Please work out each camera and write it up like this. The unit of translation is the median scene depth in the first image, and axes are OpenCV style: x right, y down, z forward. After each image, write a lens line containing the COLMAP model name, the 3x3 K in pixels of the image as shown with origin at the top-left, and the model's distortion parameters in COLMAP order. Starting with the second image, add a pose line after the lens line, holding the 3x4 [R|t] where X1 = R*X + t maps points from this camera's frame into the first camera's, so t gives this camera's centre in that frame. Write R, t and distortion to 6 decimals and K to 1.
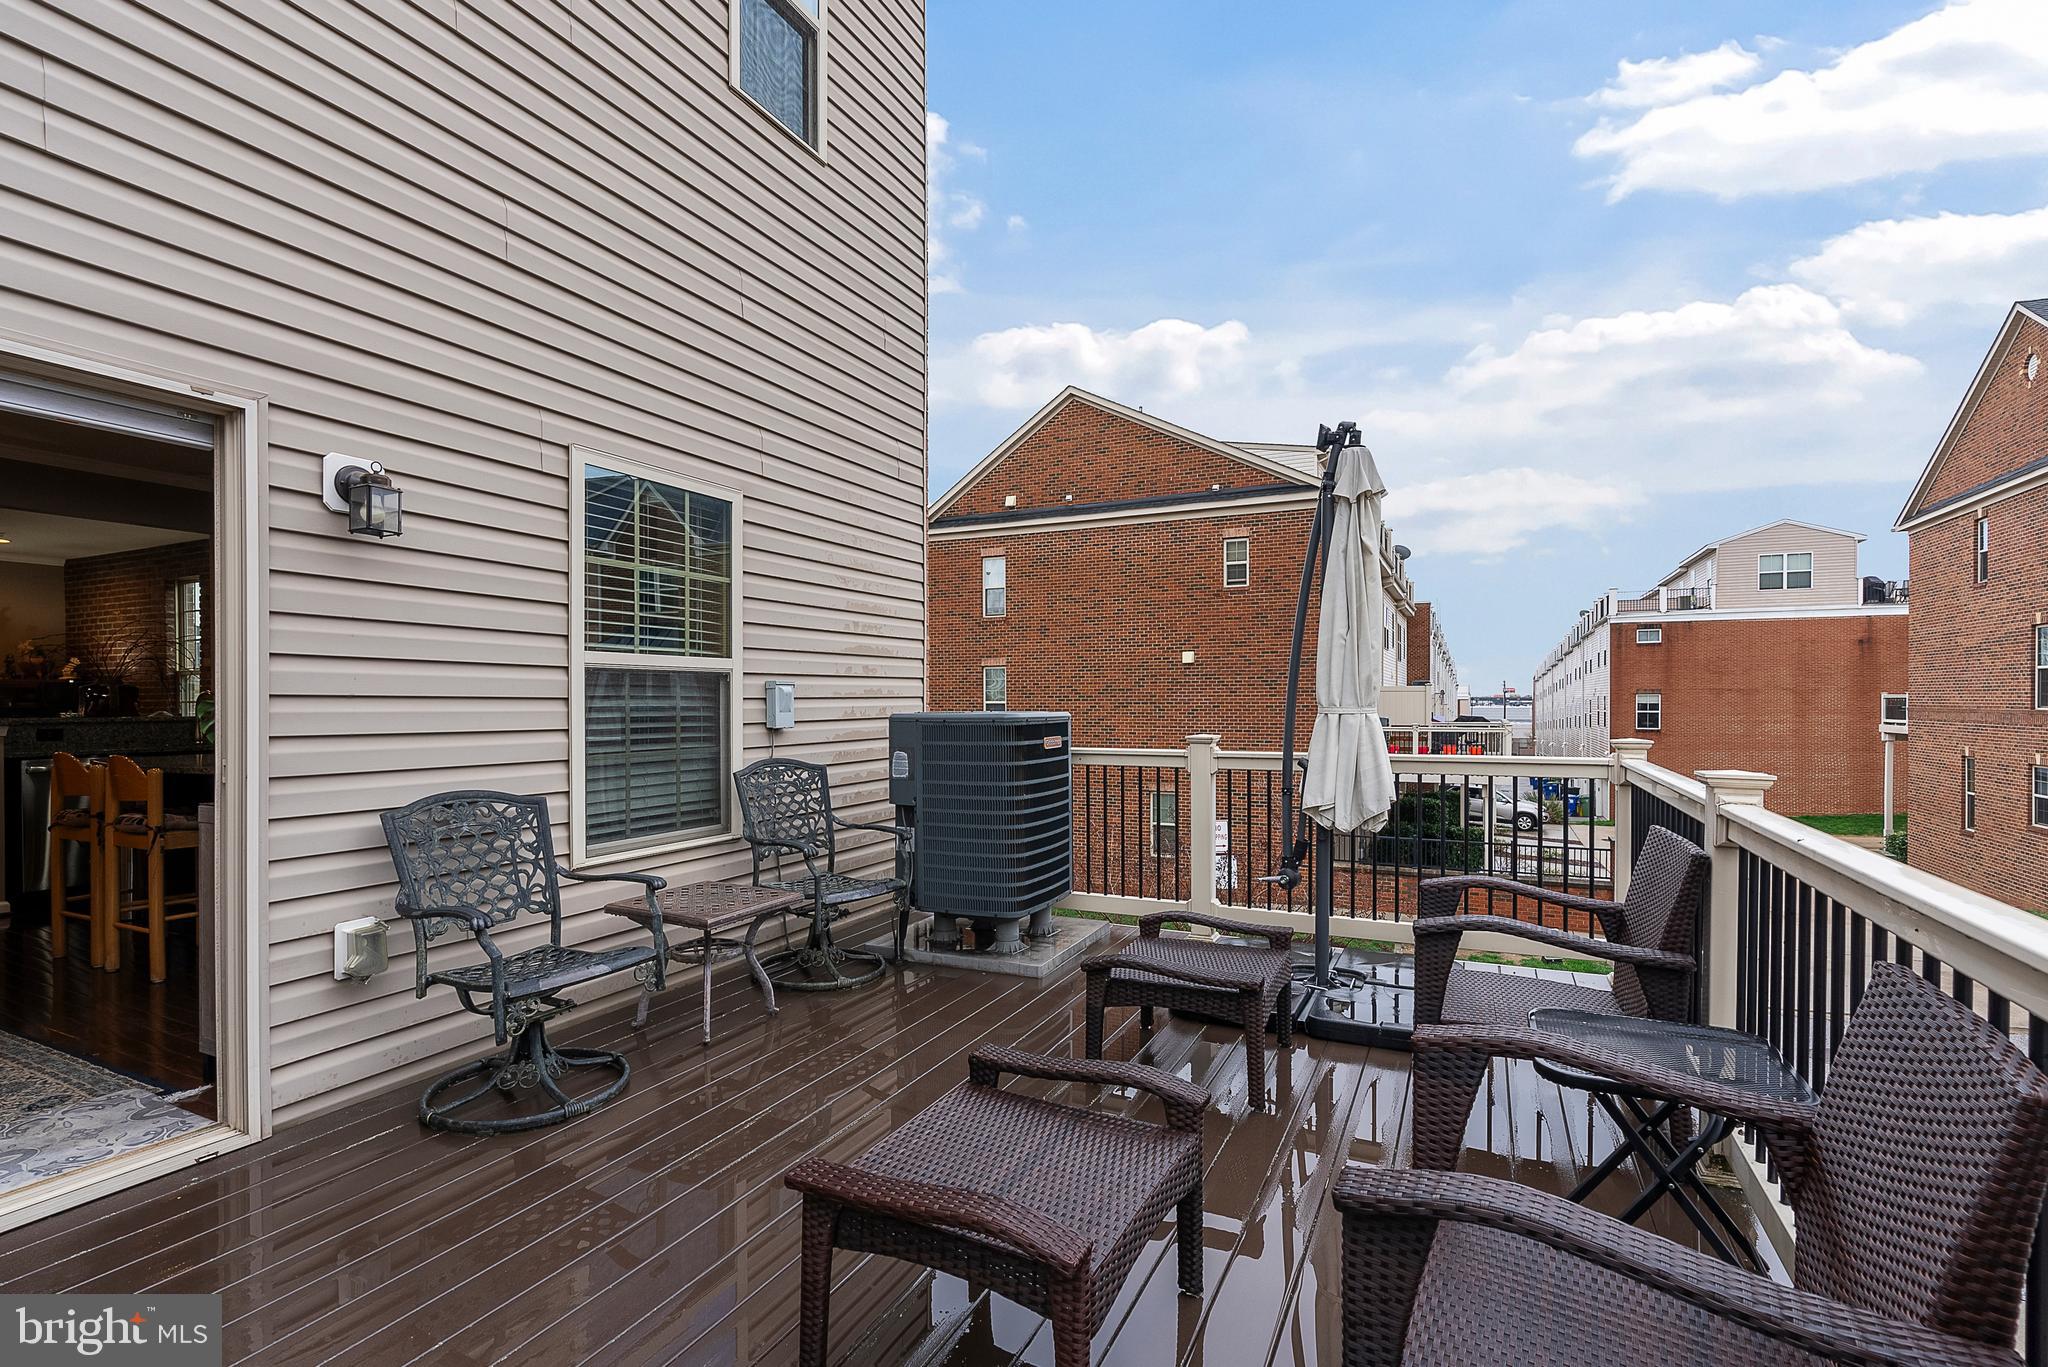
lens RADIAL K [[942.1, 0, 1002.1], [0, 942.1, 704.3], [0, 0, 1]] dist [-0.013657, 0.006731]
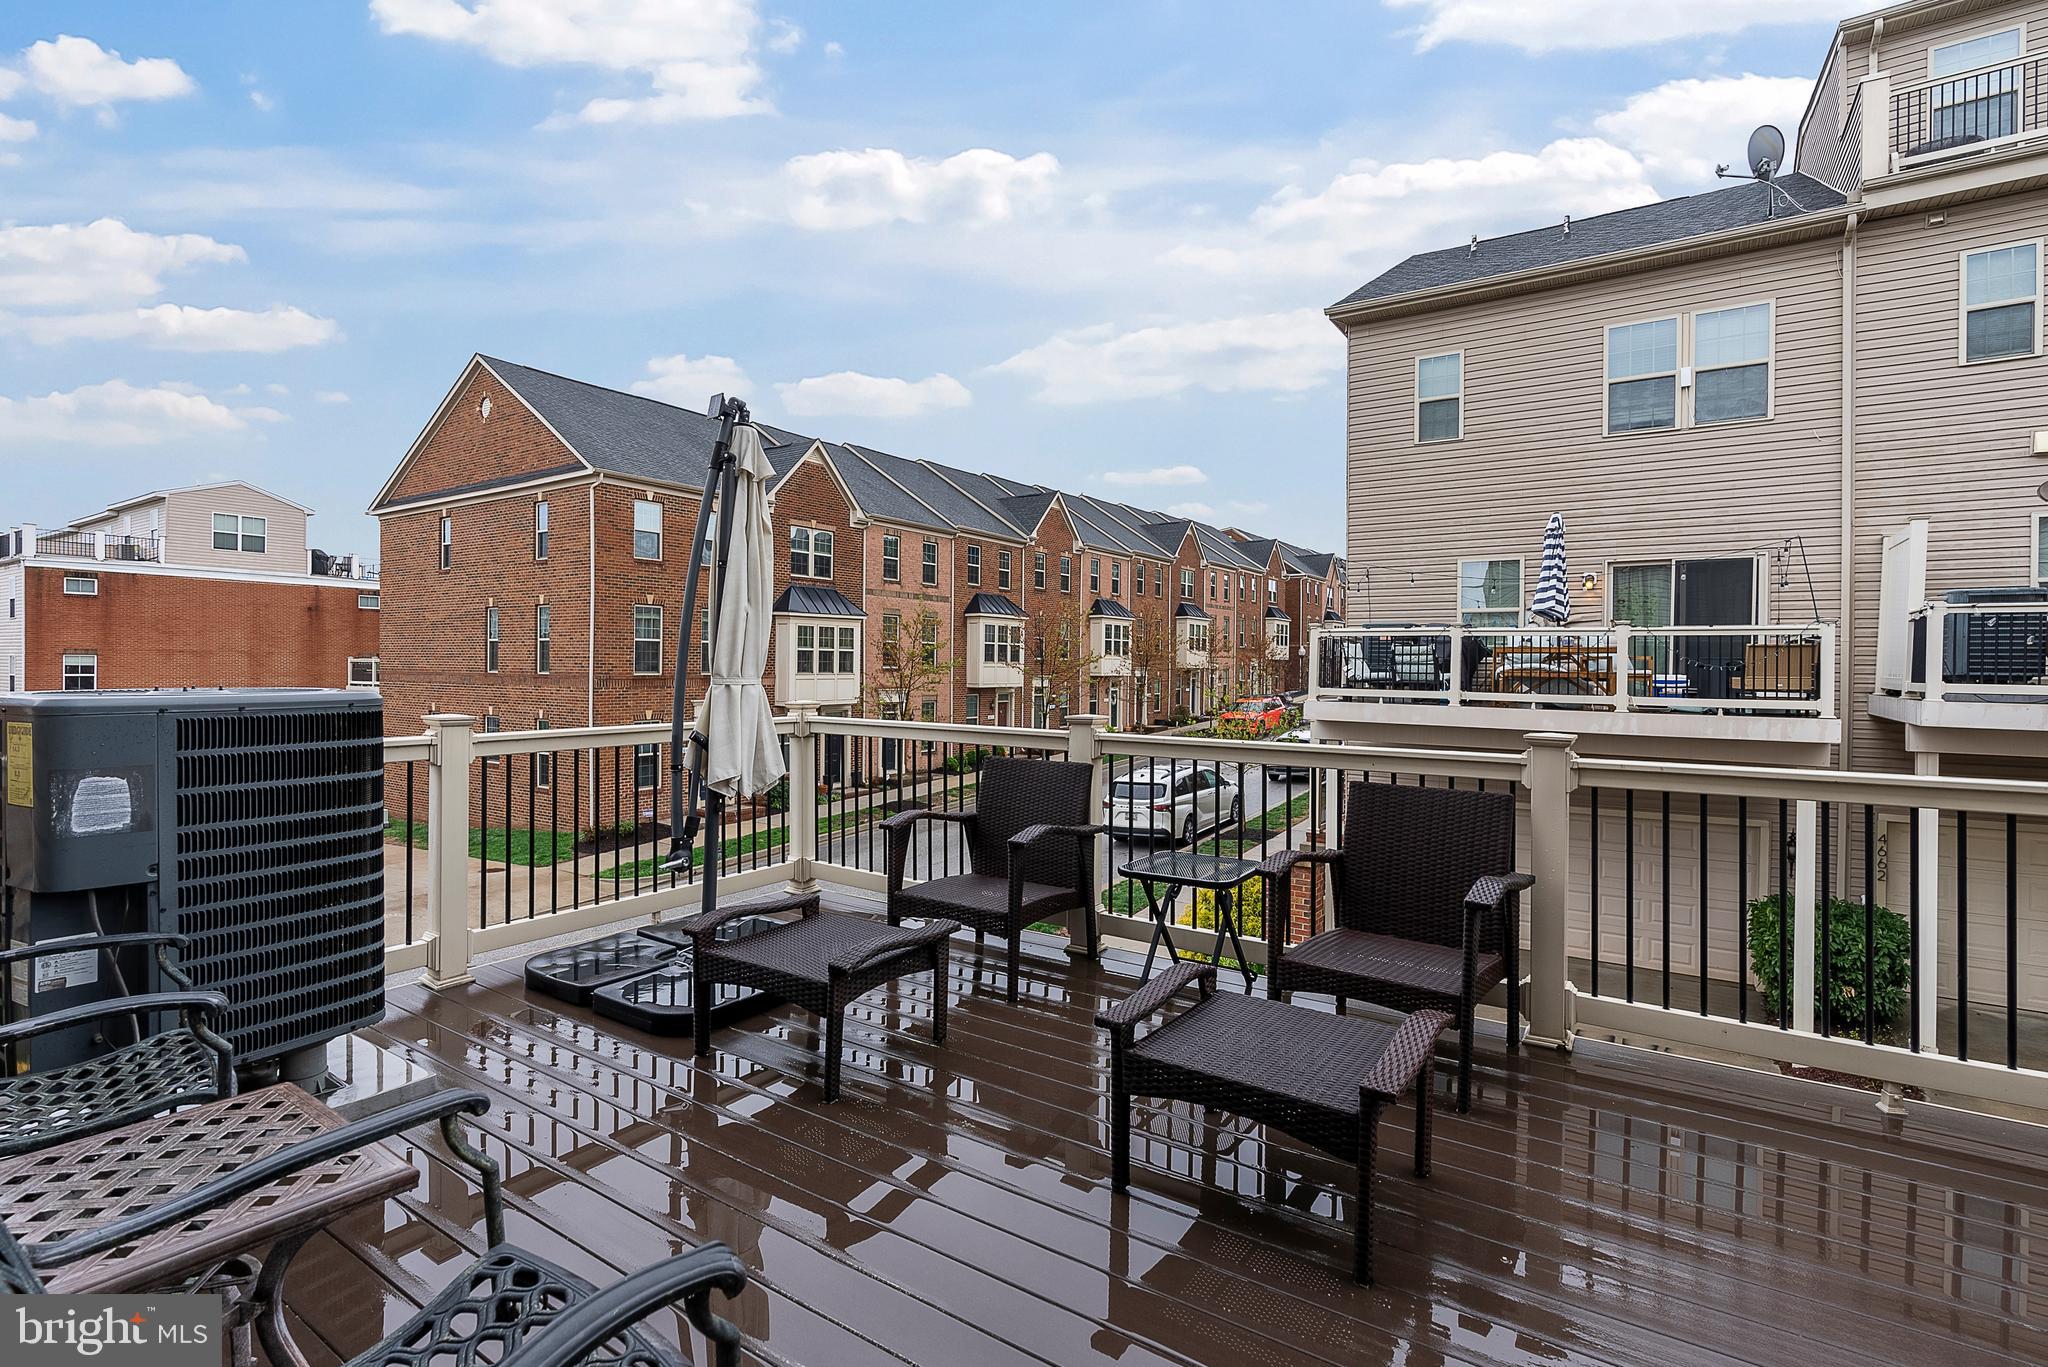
lens RADIAL K [[965.1, 0, 1003.1], [0, 965.1, 667.2], [0, 0, 1]] dist [-0.001835, 0.000301]
pose [[0.136702, 0.002338, 0.990609, -0.537287], [-0.003380, 0.999992, -0.001893, -0.006619], [-0.990606, -0.003089, 0.136709, 0.482013]]
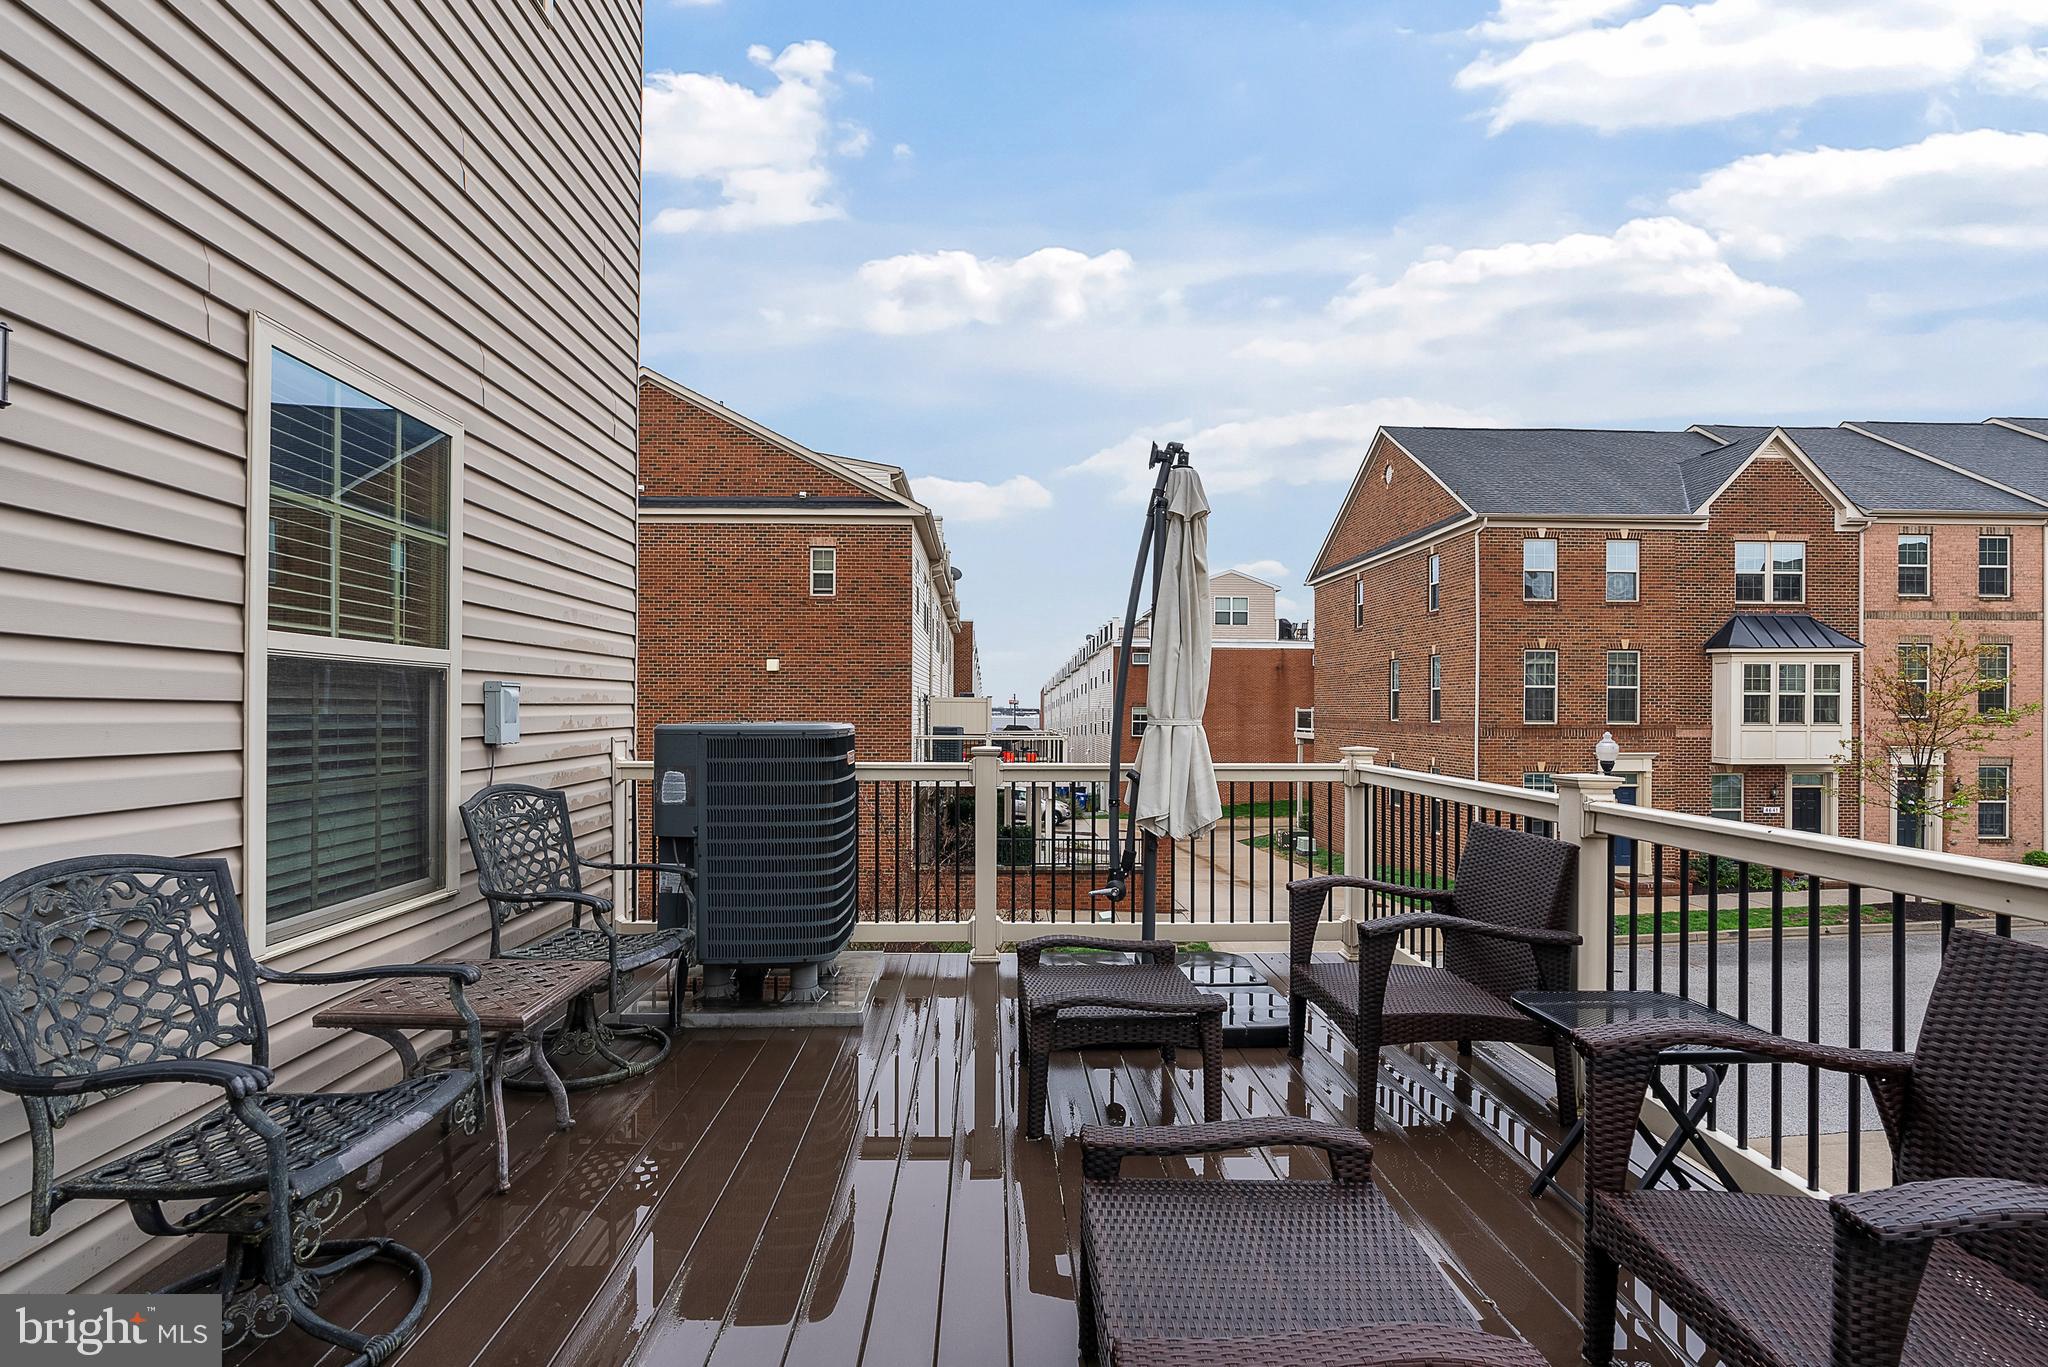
lens RADIAL K [[942.1, 0, 1002.1], [0, 942.1, 704.3], [0, 0, 1]] dist [-0.013657, 0.006731]
pose [[0.885425, 0.010113, 0.464672, -0.237705], [-0.005687, 0.999924, -0.010925, -0.000653], [-0.464747, 0.007031, 0.885416, 0.148371]]
